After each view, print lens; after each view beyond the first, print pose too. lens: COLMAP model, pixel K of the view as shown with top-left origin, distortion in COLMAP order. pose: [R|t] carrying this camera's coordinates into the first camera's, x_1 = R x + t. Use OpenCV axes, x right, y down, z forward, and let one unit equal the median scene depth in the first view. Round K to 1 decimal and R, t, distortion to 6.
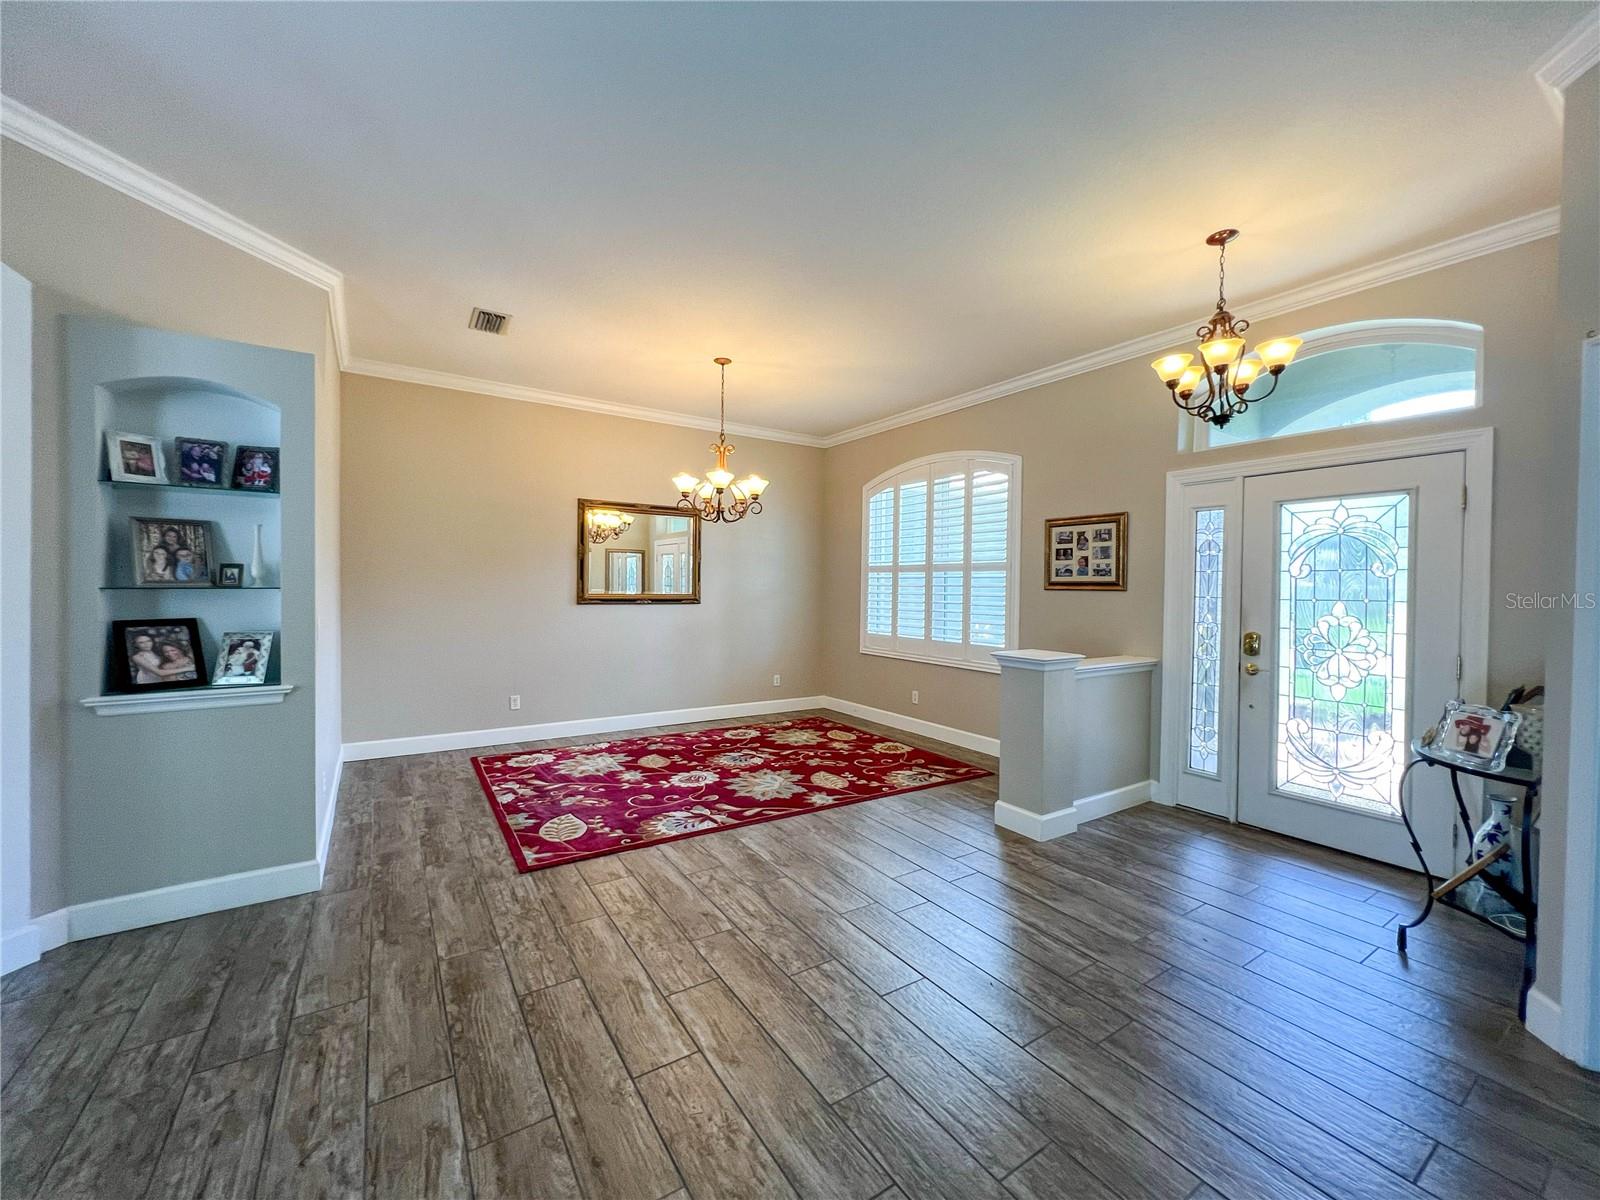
lens RADIAL K [[641.4, 0, 798.4], [0, 641.4, 595.2], [0, 0, 1]] dist [-0.003858, 0.001644]
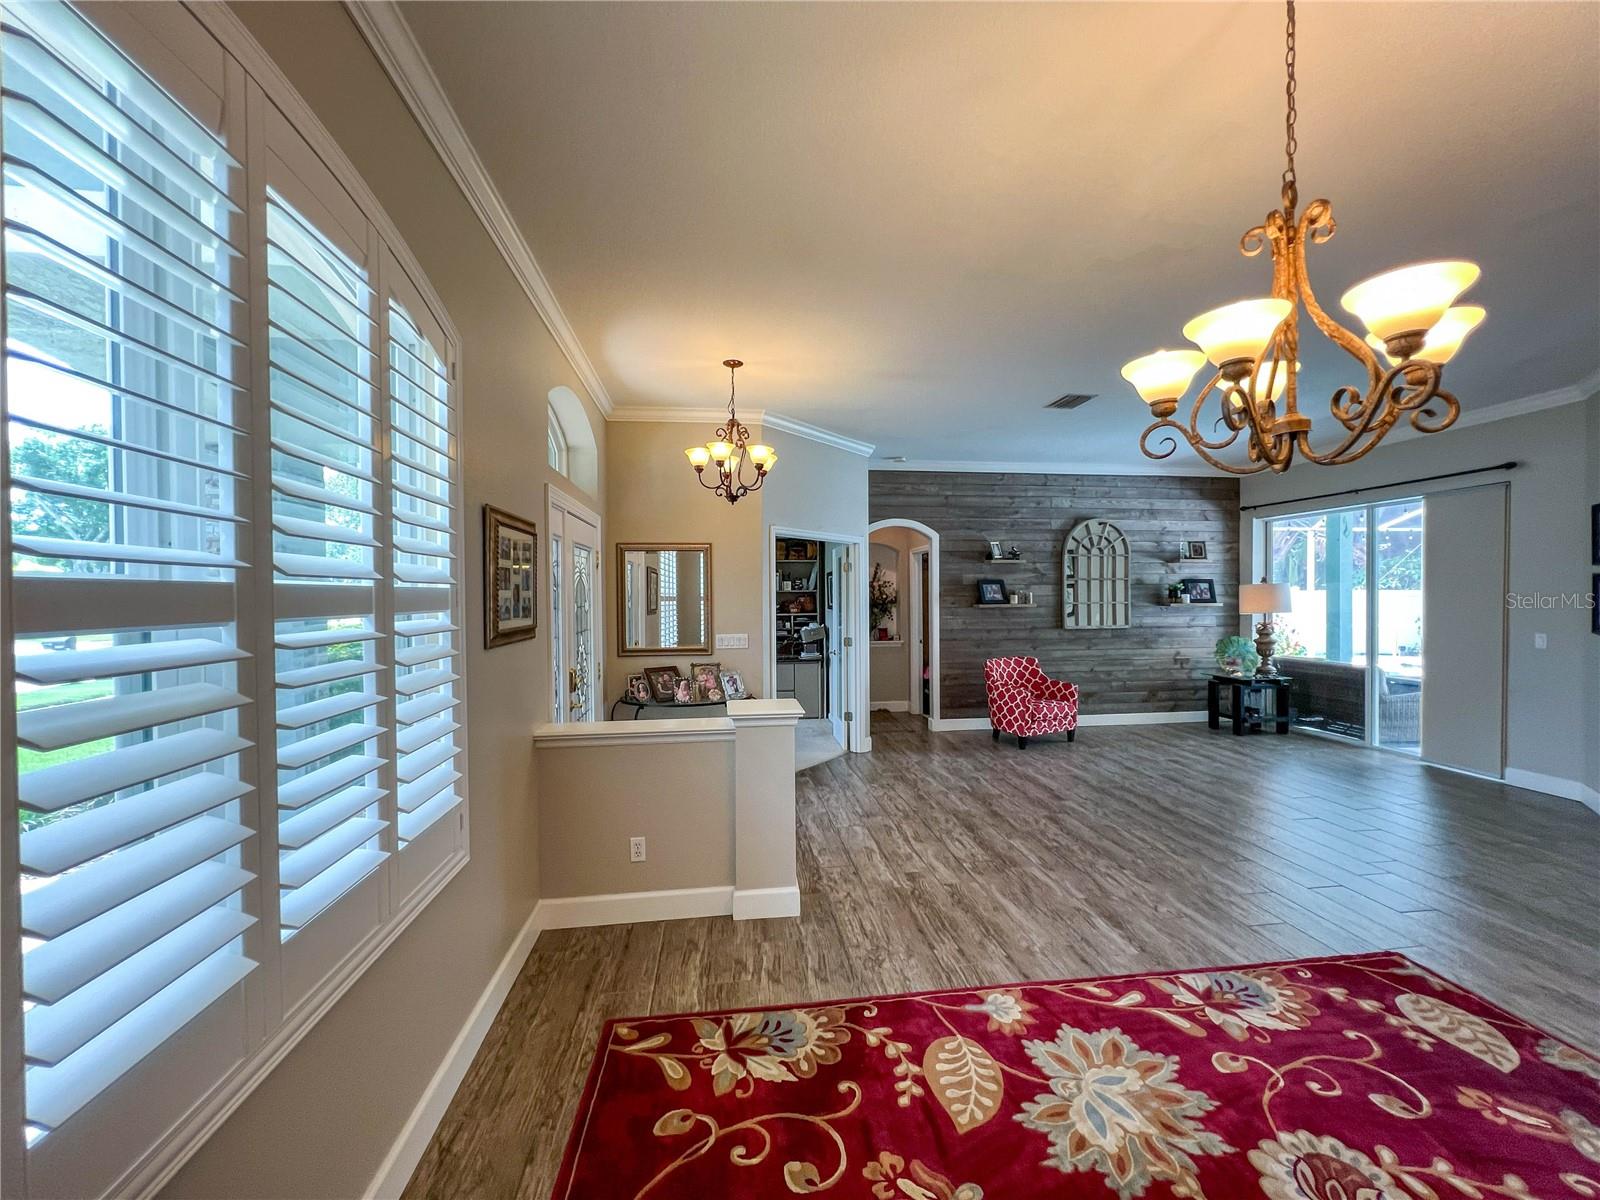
lens RADIAL K [[641.4, 0, 805.8], [0, 641.4, 600.7], [0, 0, 1]] dist [-0.003858, 0.001644]
pose [[-0.901740, -0.006103, 0.432235, -0.051397], [0.006314, 0.999608, 0.027287, -0.068693], [-0.432232, 0.027335, -0.901348, 1.607849]]
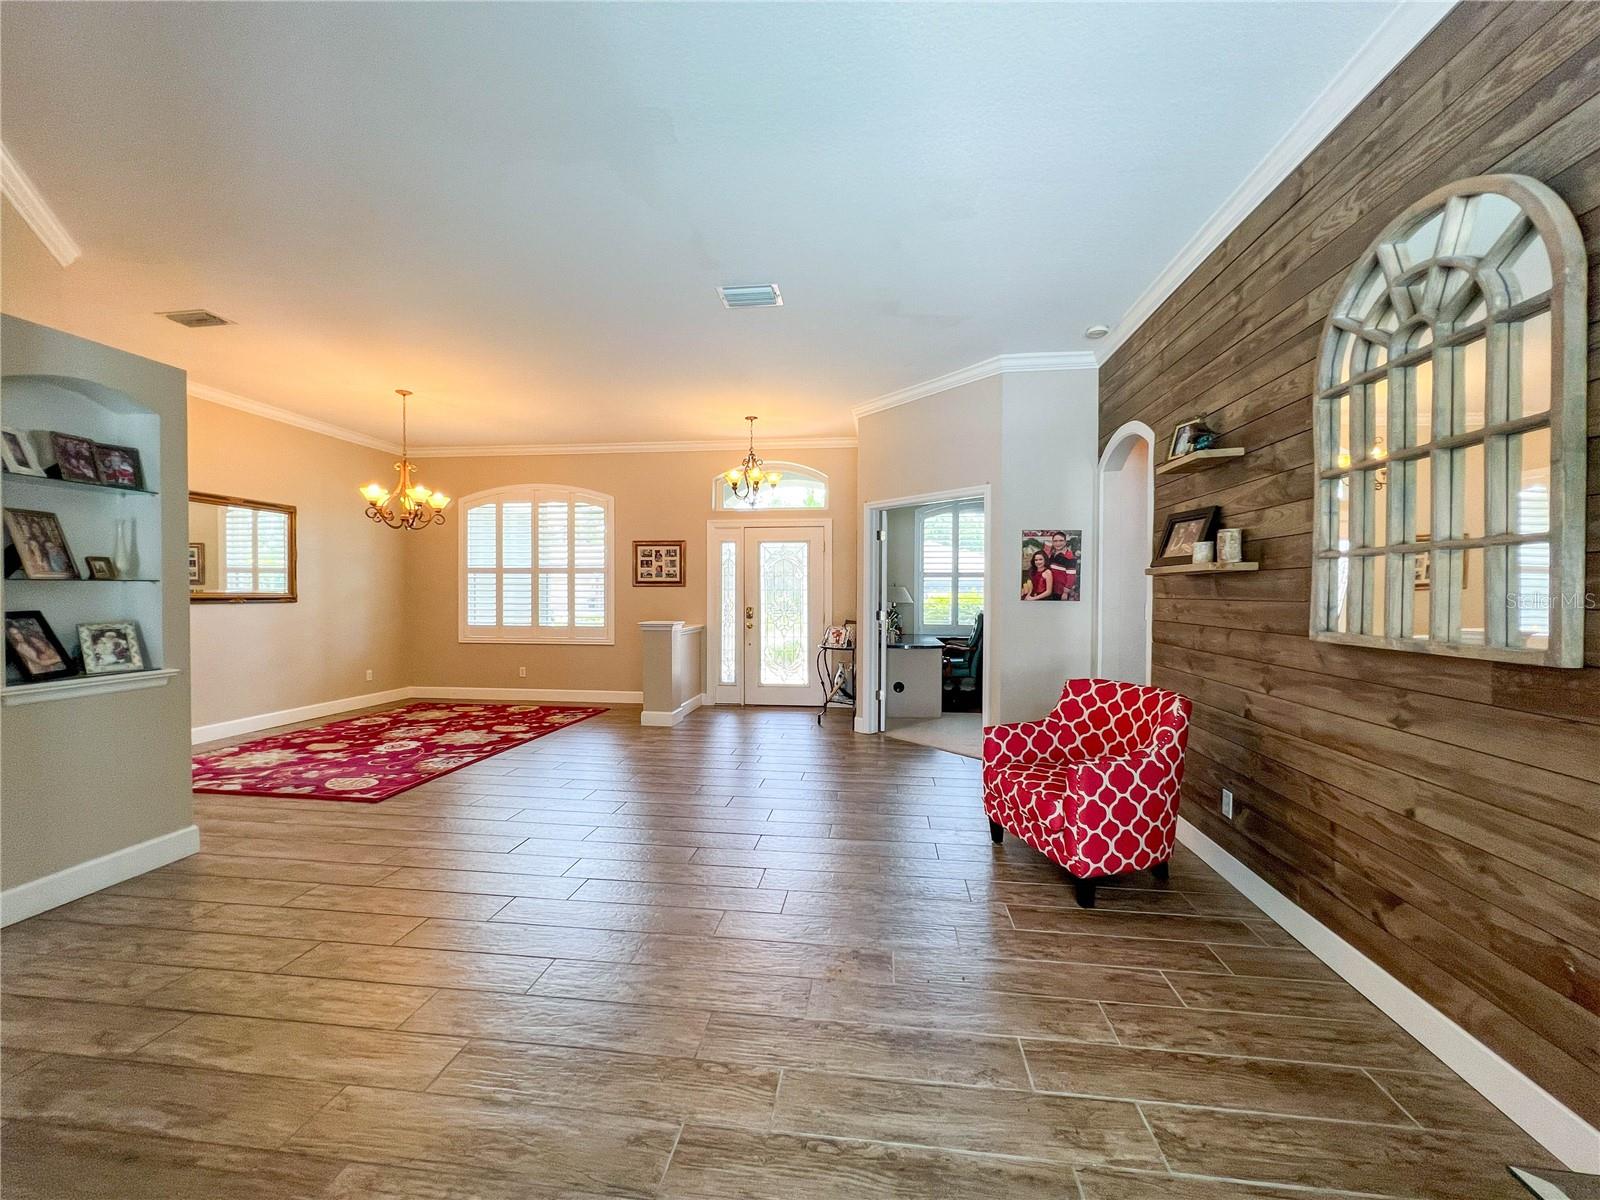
lens RADIAL K [[641.4, 0, 798.2], [0, 641.4, 596.7], [0, 0, 1]] dist [-0.003858, 0.001644]
pose [[0.649369, -0.013072, 0.760361, -0.639704], [0.015015, 0.999878, 0.004366, 0.019035], [-0.760325, 0.008581, 0.649486, -0.365426]]
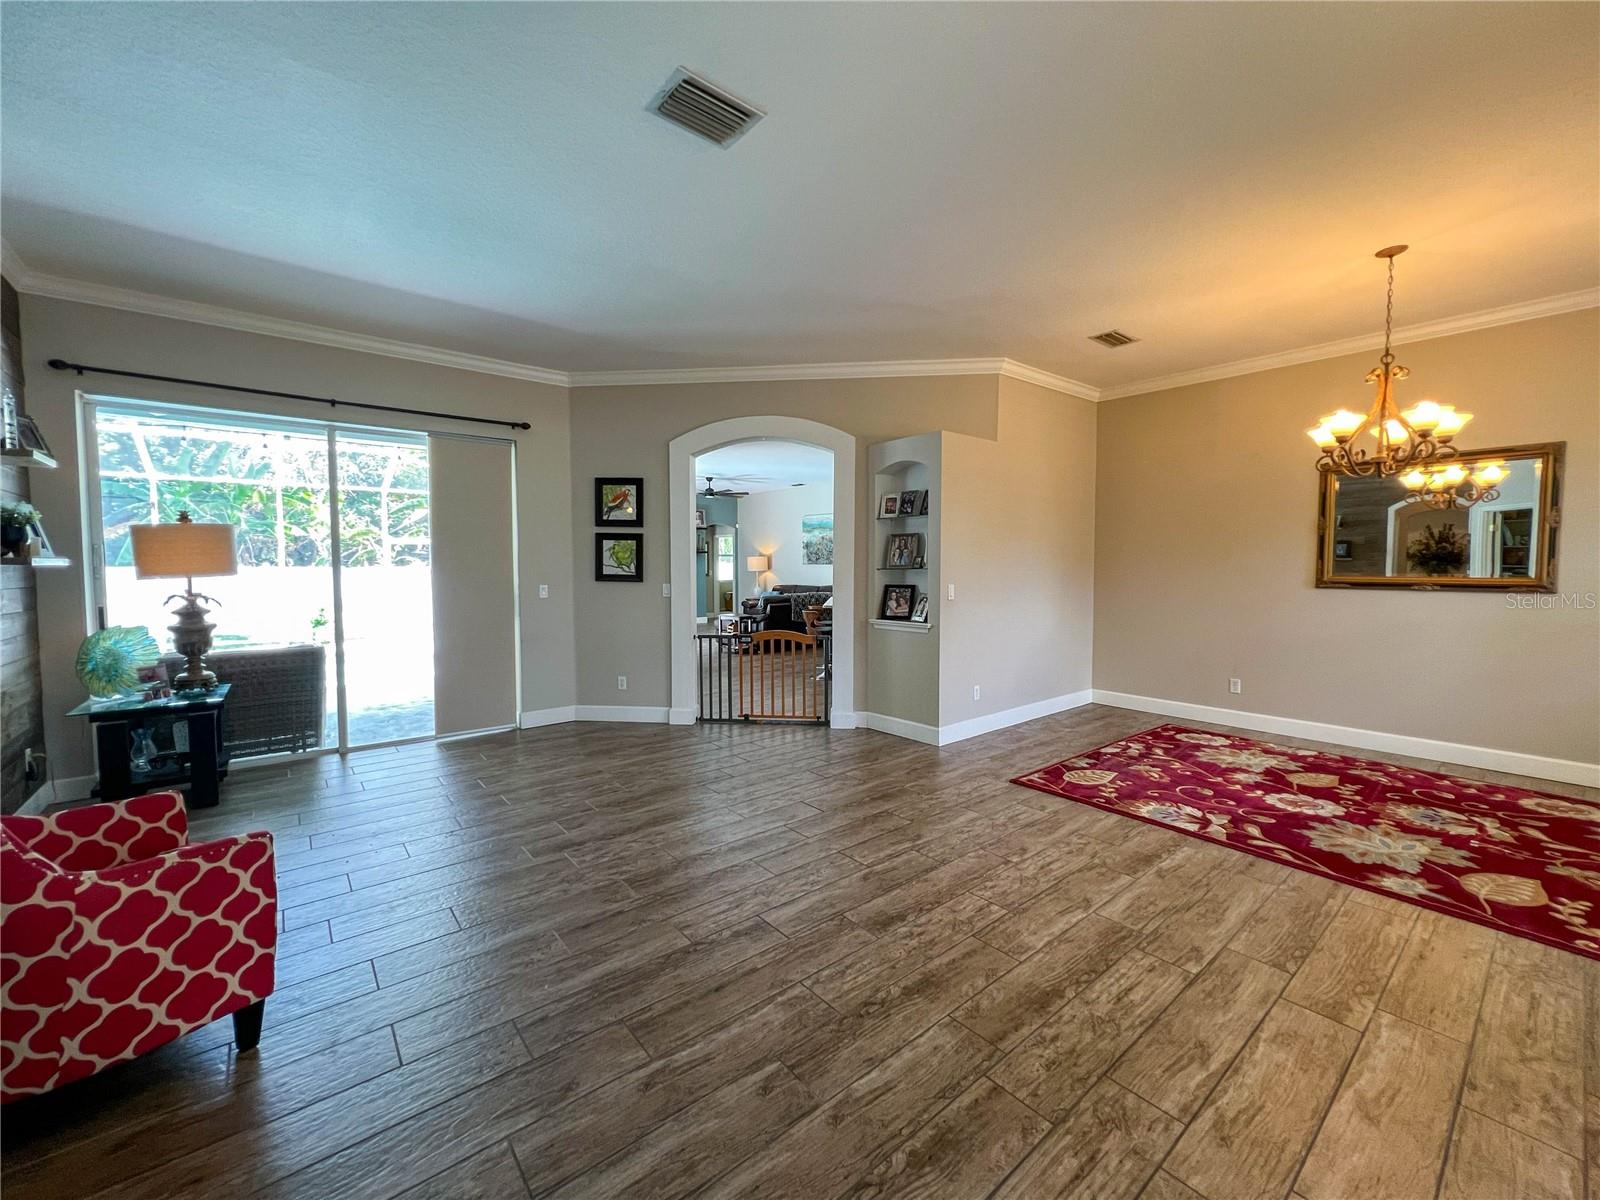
lens RADIAL K [[641.4, 0, 795.9], [0, 641.4, 599.0], [0, 0, 1]] dist [-0.003858, 0.001644]
pose [[0.104088, 0.042793, -0.993647, 0.623080], [-0.012260, 0.999053, 0.041742, 0.001953], [0.994493, 0.007837, 0.104514, 0.307314]]
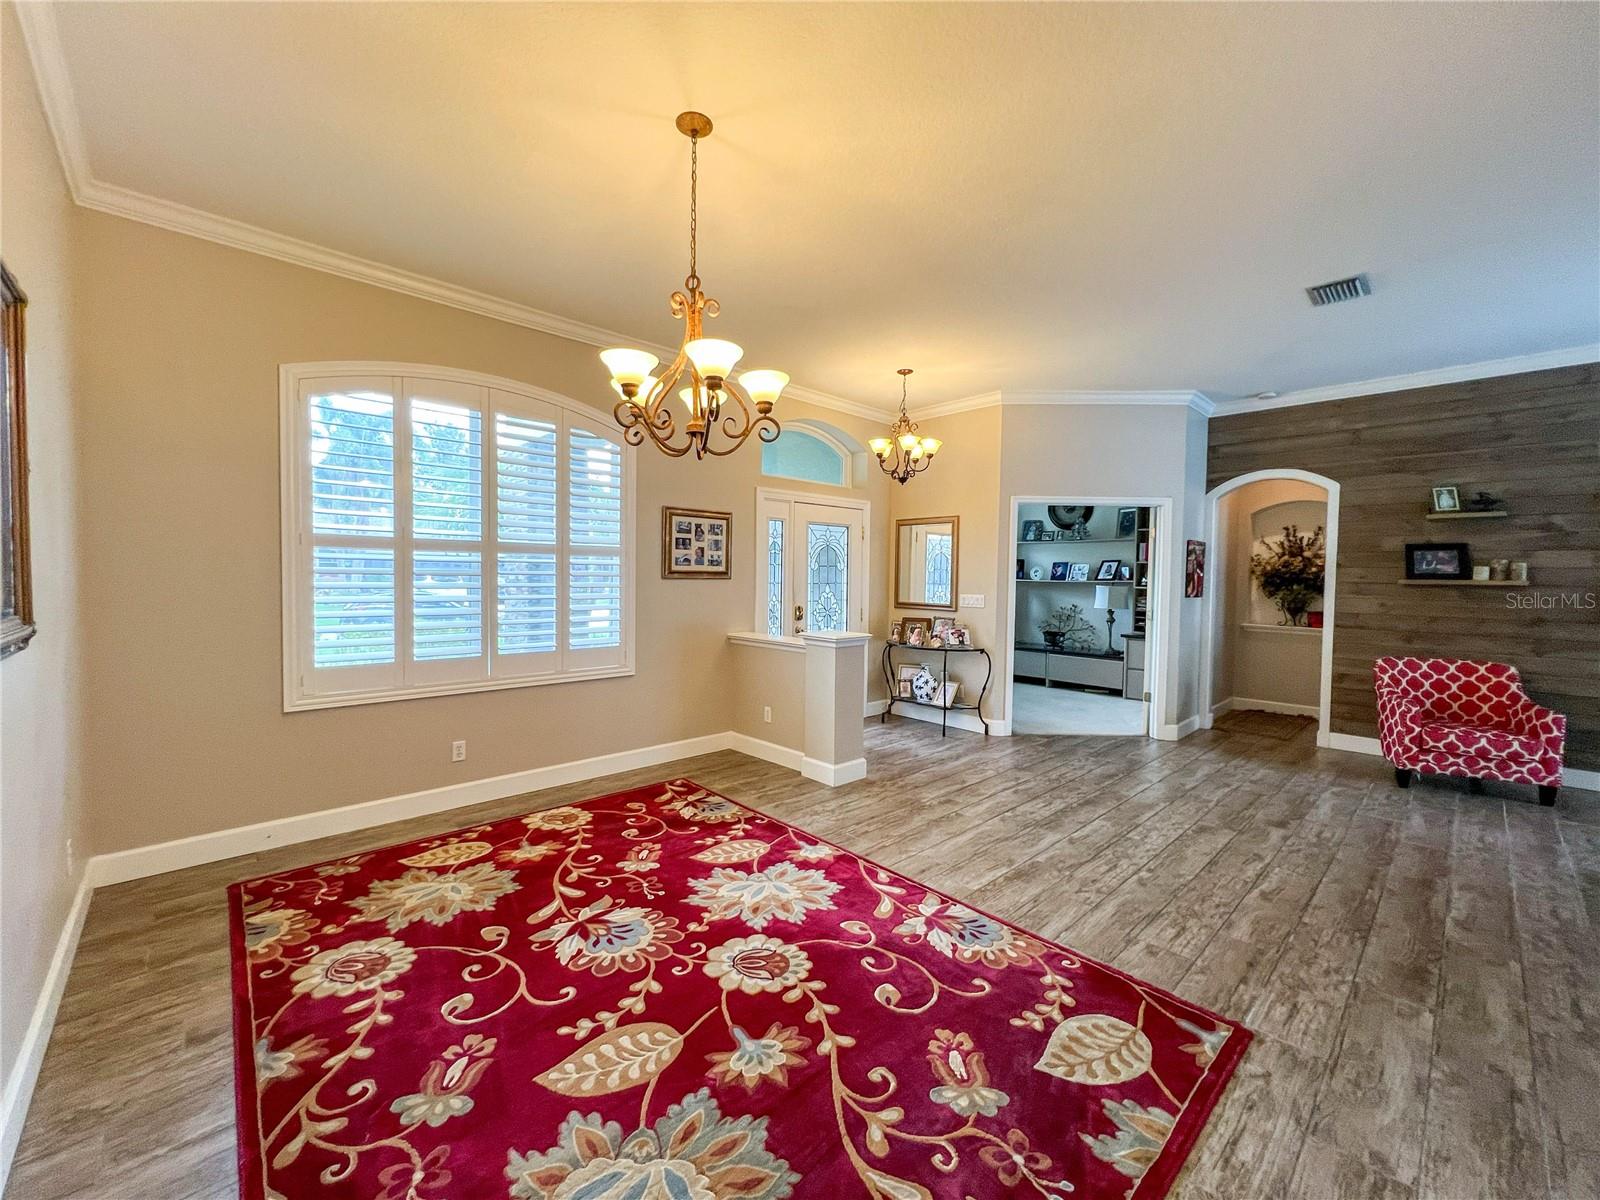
lens RADIAL K [[641.4, 0, 794.8], [0, 641.4, 593.2], [0, 0, 1]] dist [-0.003858, 0.001644]
pose [[-0.171667, -0.042049, 0.984257, -0.729237], [0.000311, 0.999086, 0.042737, -0.033522], [-0.985155, 0.007643, -0.171497, 1.170264]]
